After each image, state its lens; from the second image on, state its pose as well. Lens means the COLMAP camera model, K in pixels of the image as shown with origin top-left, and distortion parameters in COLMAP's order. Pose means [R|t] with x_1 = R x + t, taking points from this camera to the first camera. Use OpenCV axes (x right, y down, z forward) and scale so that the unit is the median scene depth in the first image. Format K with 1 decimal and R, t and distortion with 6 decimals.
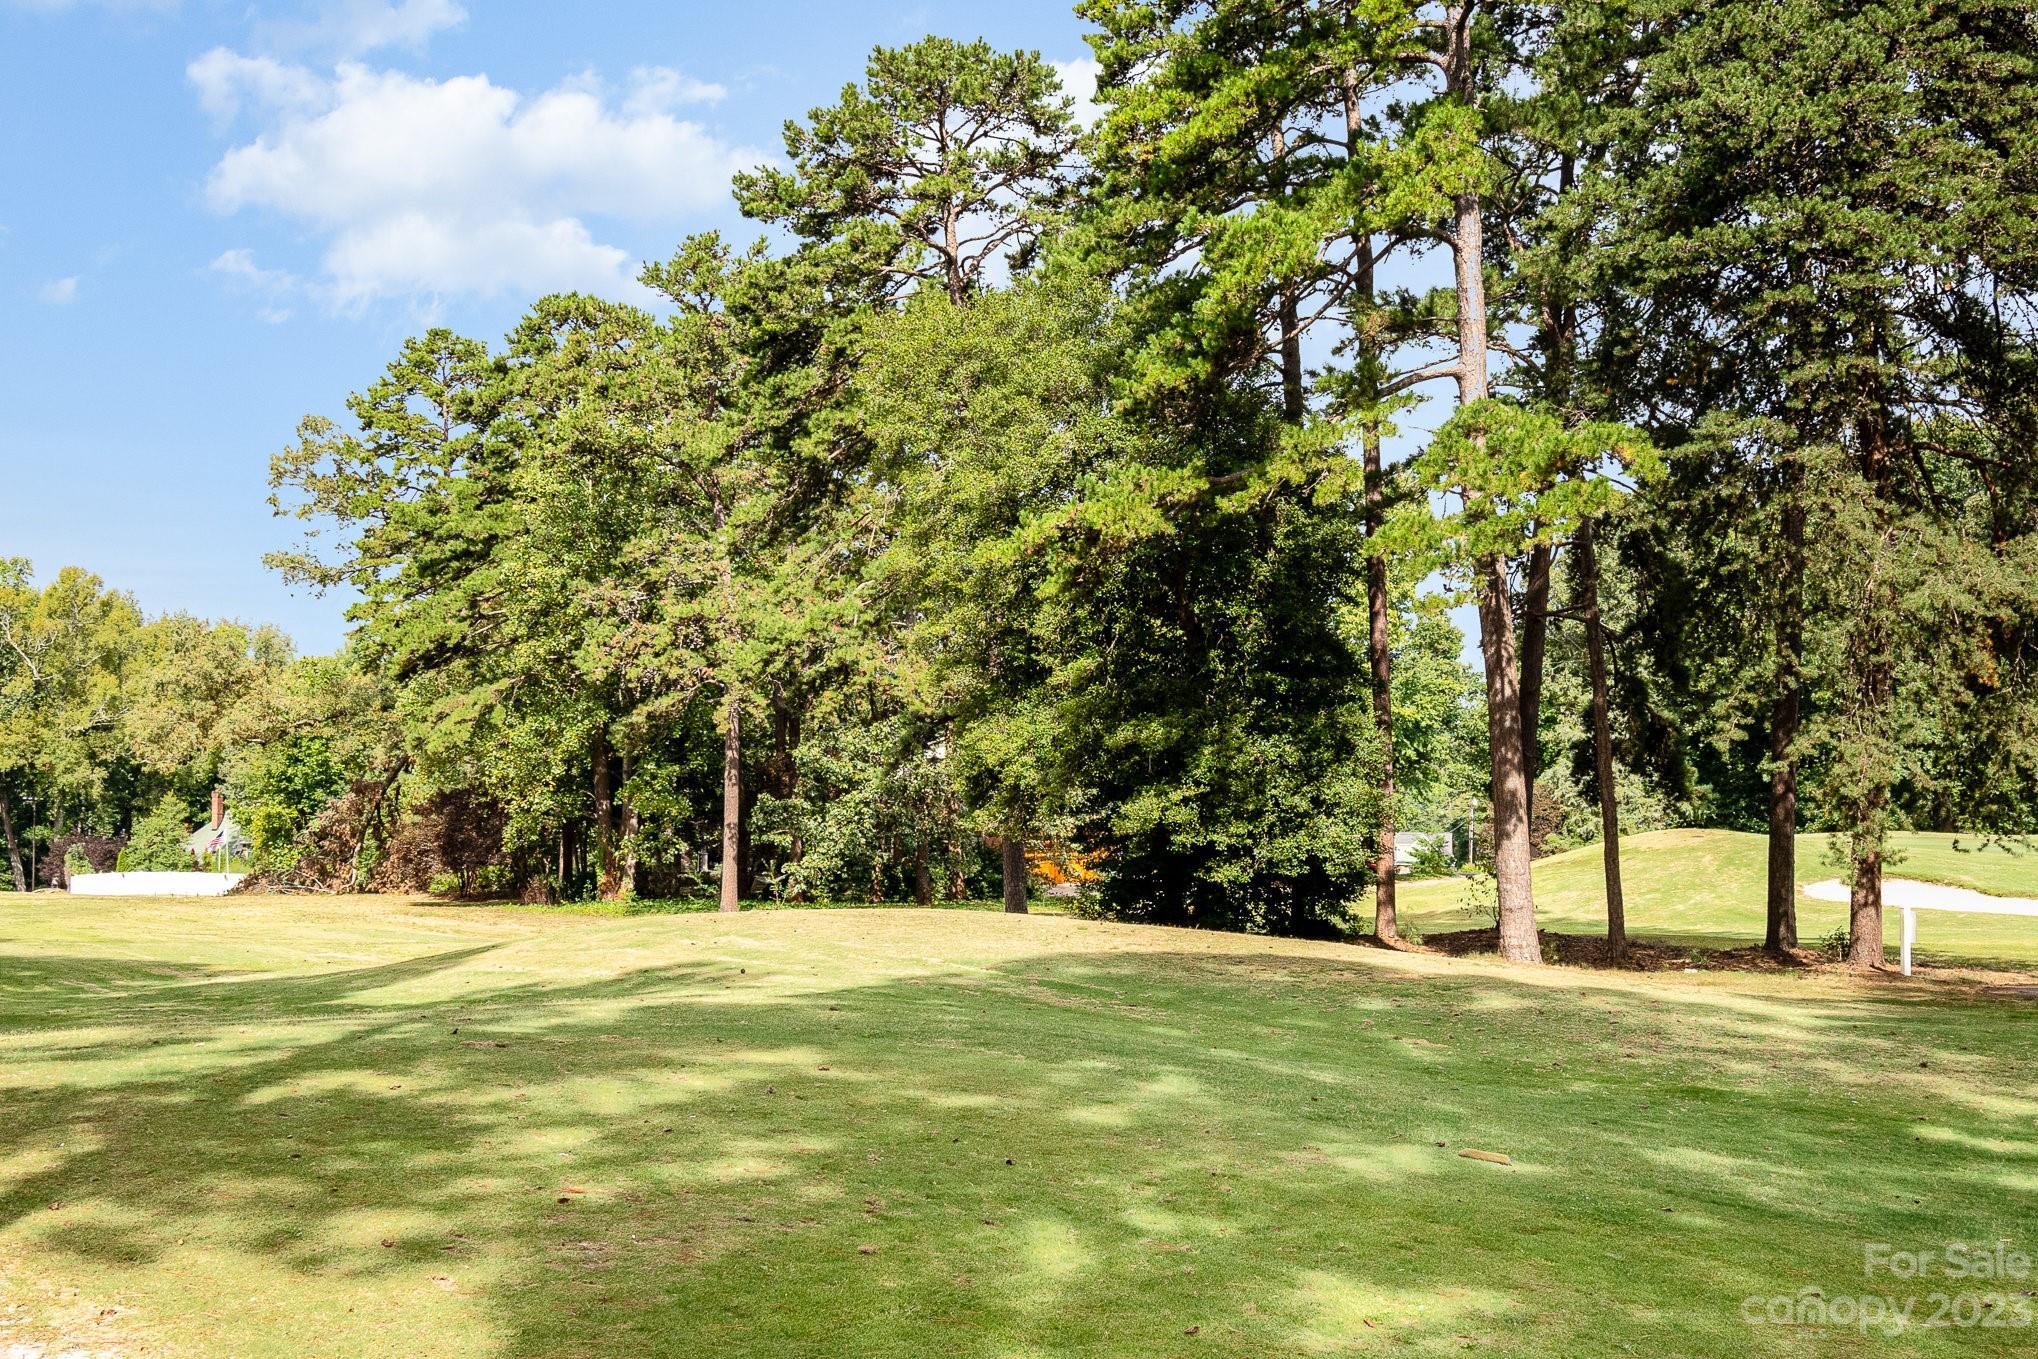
lens RADIAL K [[1977.4, 0, 1019.1], [0, 1977.4, 681.2], [0, 0, 1]] dist [0.014521, 0.000000]
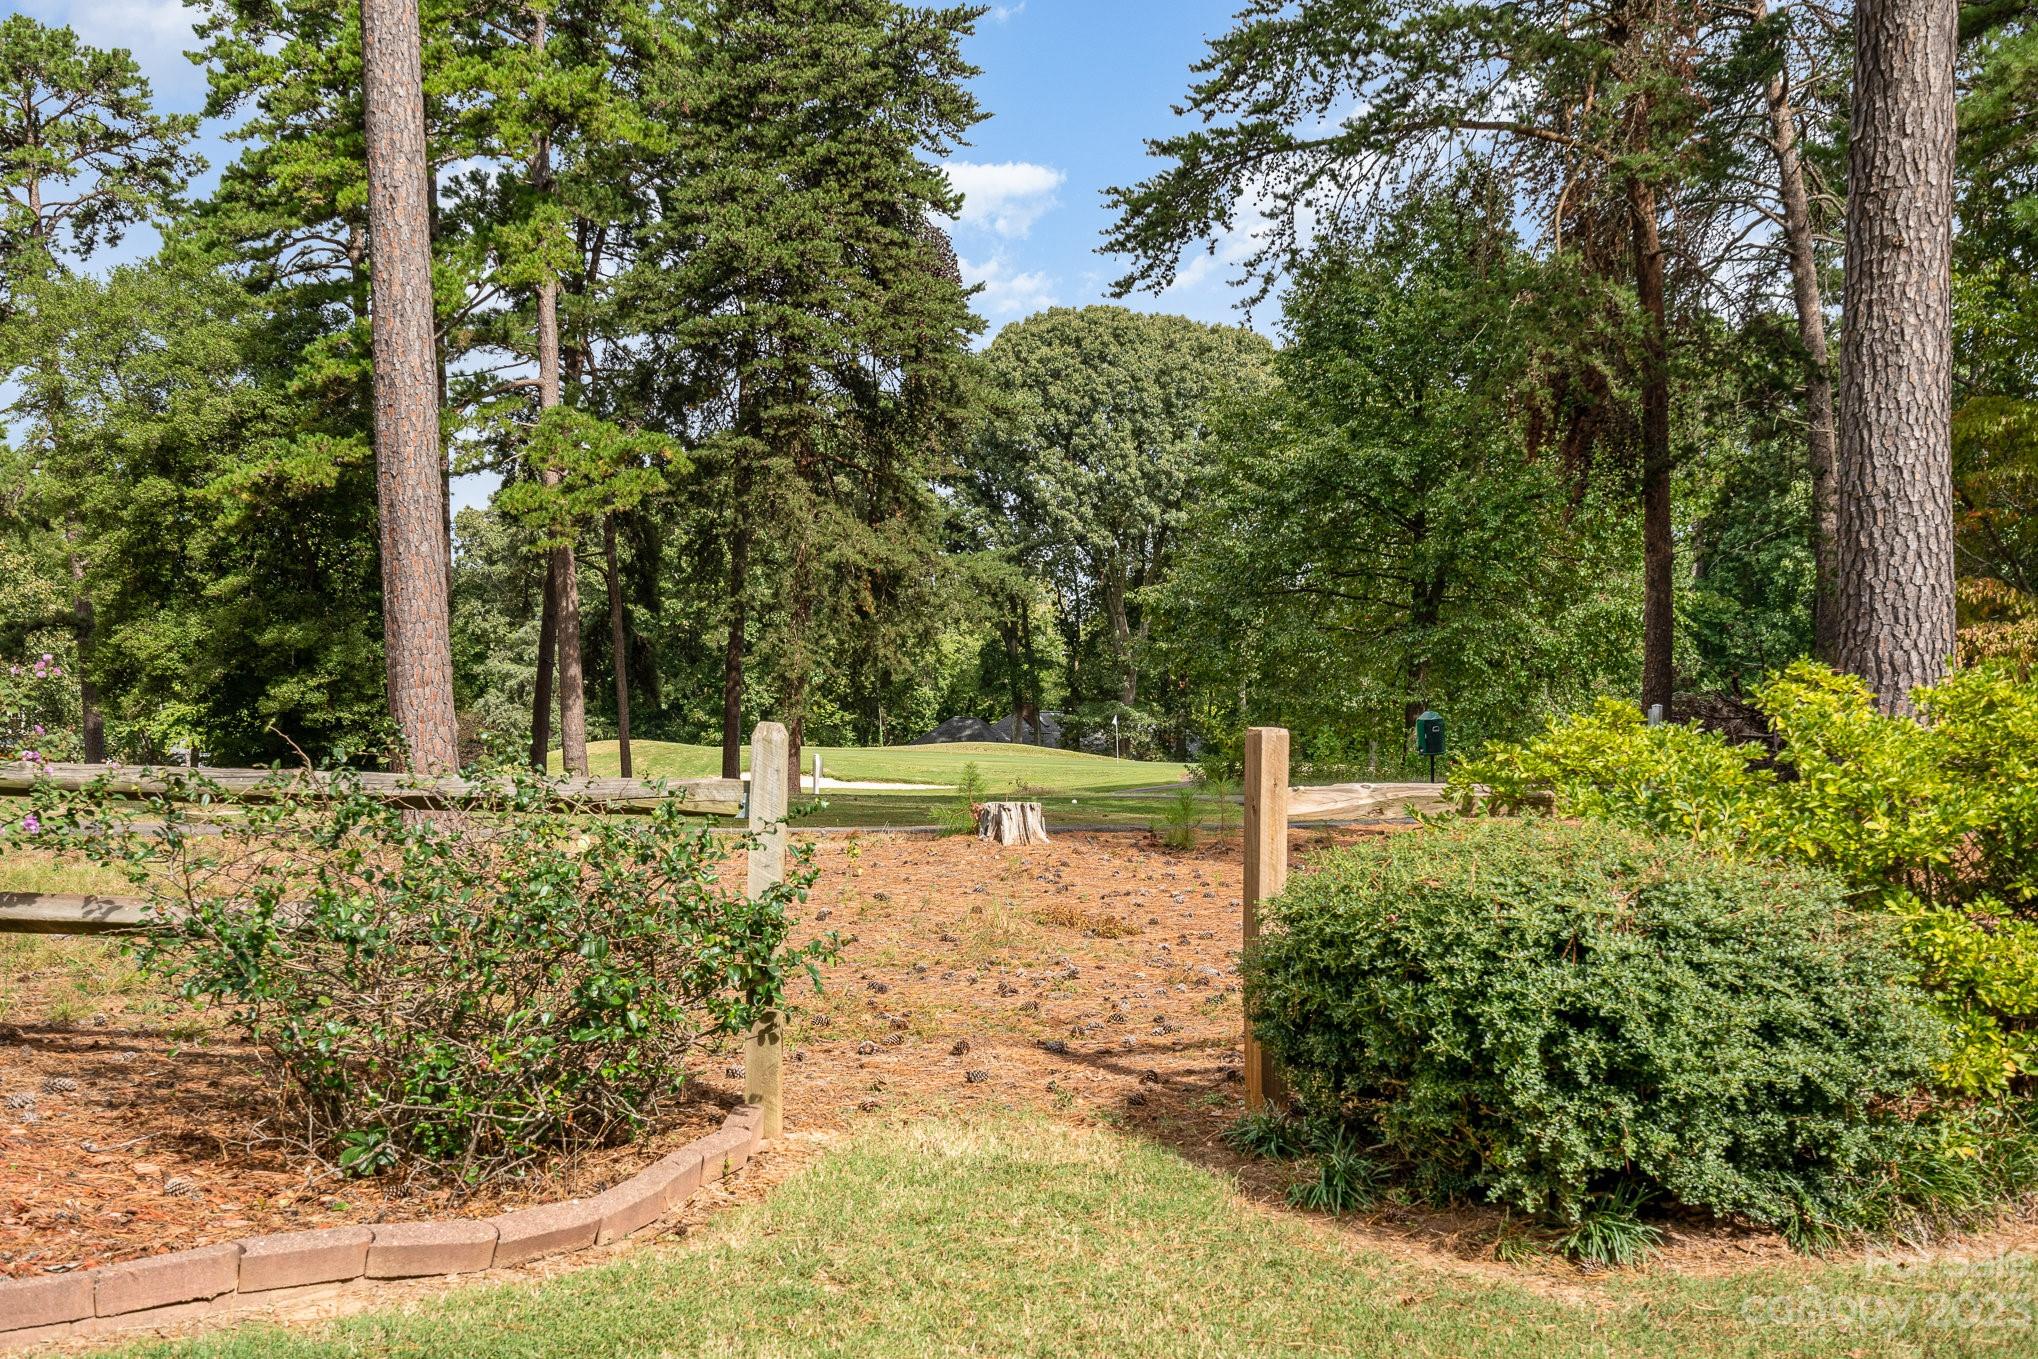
lens RADIAL K [[1977.4, 0, 1019.2], [0, 1977.4, 678.6], [0, 0, 1]] dist [0.014521, 0.000000]
pose [[0.848346, 0.009757, 0.529353, -0.239885], [-0.022449, 0.999594, 0.017552, 0.023614], [-0.528967, -0.026774, 0.848220, -0.399998]]
